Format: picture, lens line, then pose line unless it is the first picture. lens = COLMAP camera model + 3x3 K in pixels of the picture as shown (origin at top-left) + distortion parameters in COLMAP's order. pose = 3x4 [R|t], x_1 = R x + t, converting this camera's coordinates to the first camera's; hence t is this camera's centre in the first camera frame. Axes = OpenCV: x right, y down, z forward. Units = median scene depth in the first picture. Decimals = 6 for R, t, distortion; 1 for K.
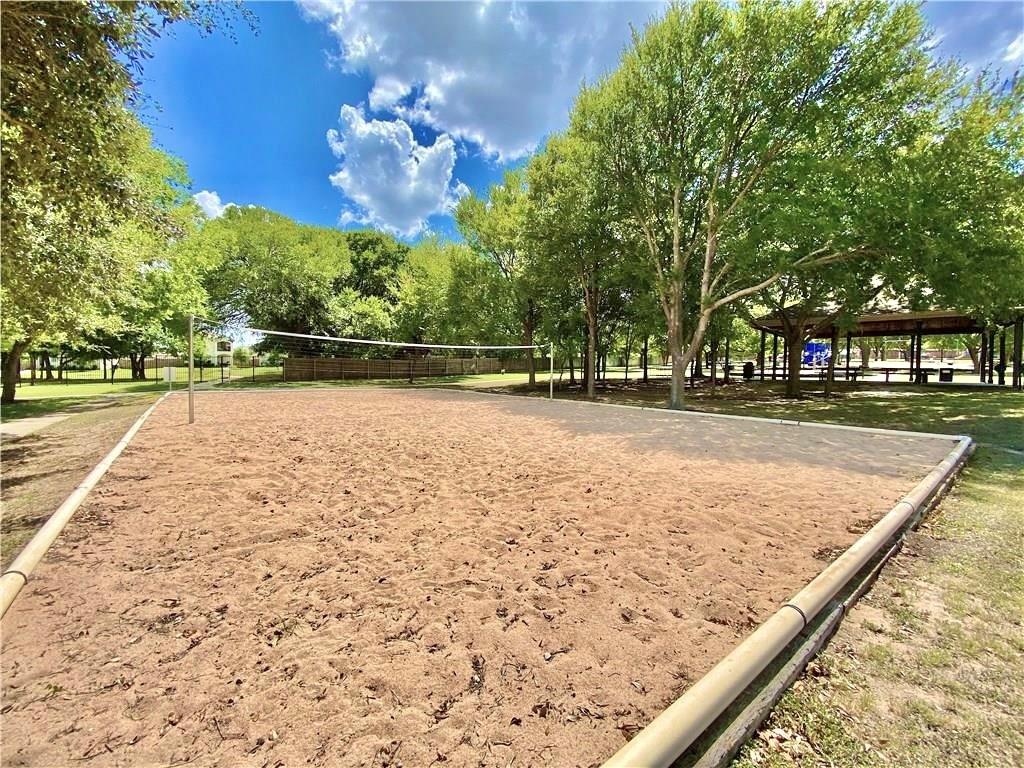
lens RADIAL K [[434.0, 0, 513.0], [0, 434.0, 394.2], [0, 0, 1]] dist [0.015995, -0.019518]
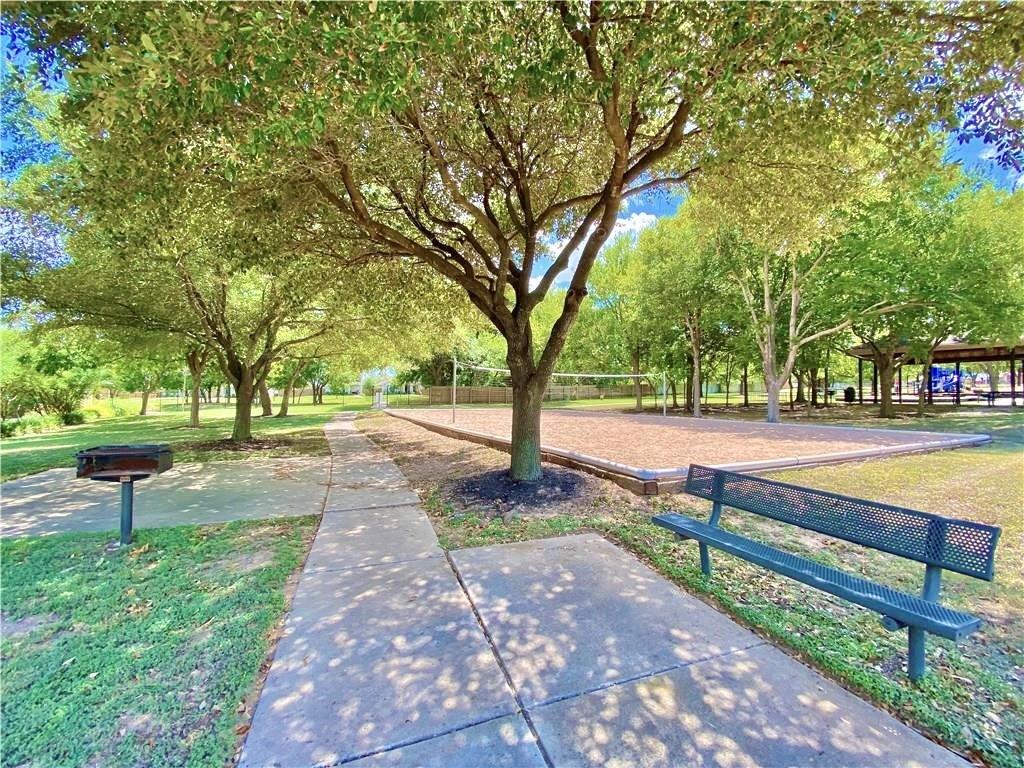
lens RADIAL K [[434.1, 0, 517.1], [0, 434.1, 379.2], [0, 0, 1]] dist [0.014929, -0.017957]
pose [[0.982080, -0.009068, -0.188248, -0.070244], [-0.009508, 0.995186, -0.097545, 0.022226], [0.188227, 0.097587, 0.977265, -0.234551]]
